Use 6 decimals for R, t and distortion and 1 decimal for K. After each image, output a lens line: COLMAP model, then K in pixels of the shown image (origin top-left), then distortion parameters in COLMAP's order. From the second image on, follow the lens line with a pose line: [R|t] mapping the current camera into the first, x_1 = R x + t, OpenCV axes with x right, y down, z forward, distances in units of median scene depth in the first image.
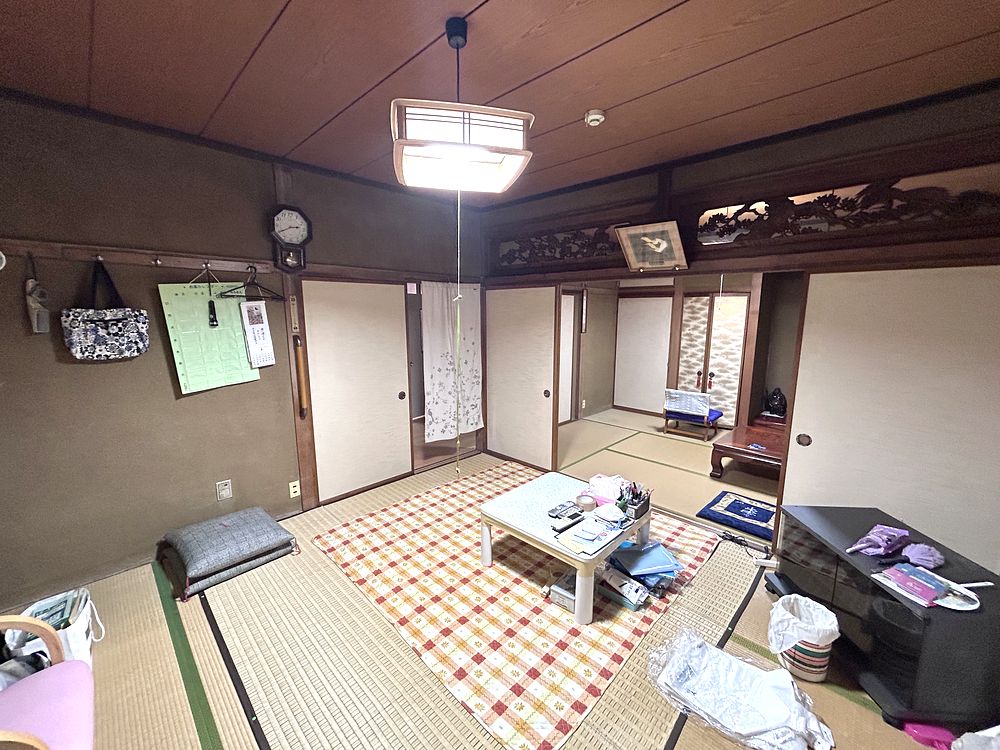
lens RADIAL K [[403.8, 0, 502.0], [0, 403.8, 374.4], [0, 0, 1]] dist [0.004487, -0.001352]
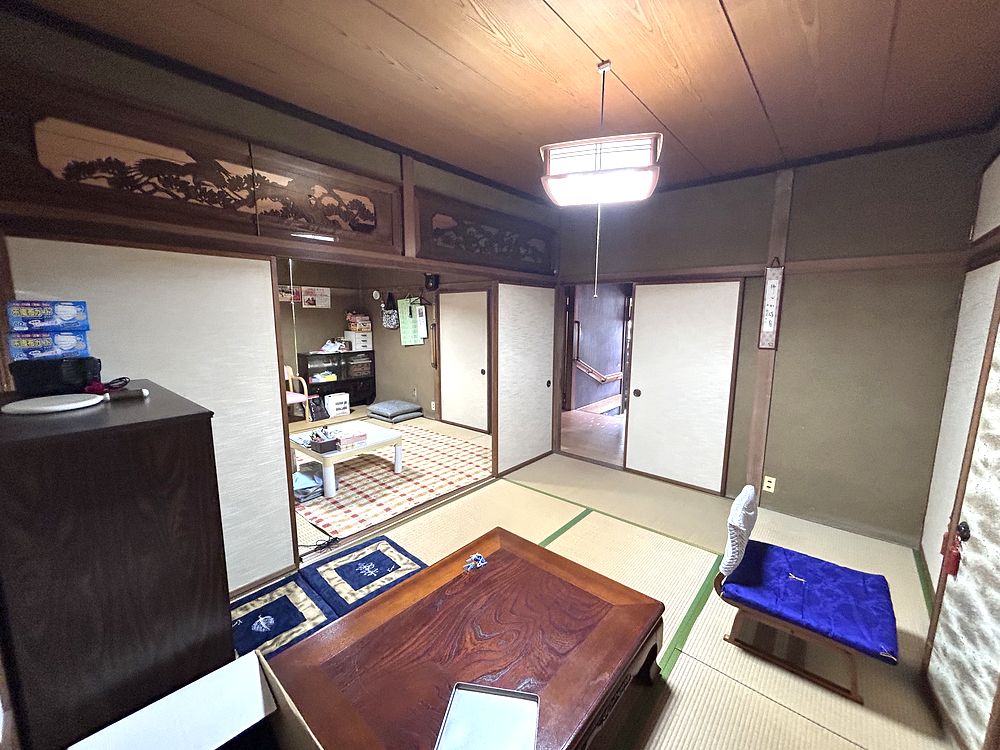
lens RADIAL K [[403.8, 0, 501.5], [0, 403.8, 376.1], [0, 0, 1]] dist [0.004487, -0.001352]
pose [[0.051776, 0.142639, -0.988420, 1.396381], [-0.166448, 0.977136, 0.132292, -0.157766], [0.984690, 0.157671, 0.074334, 1.206433]]
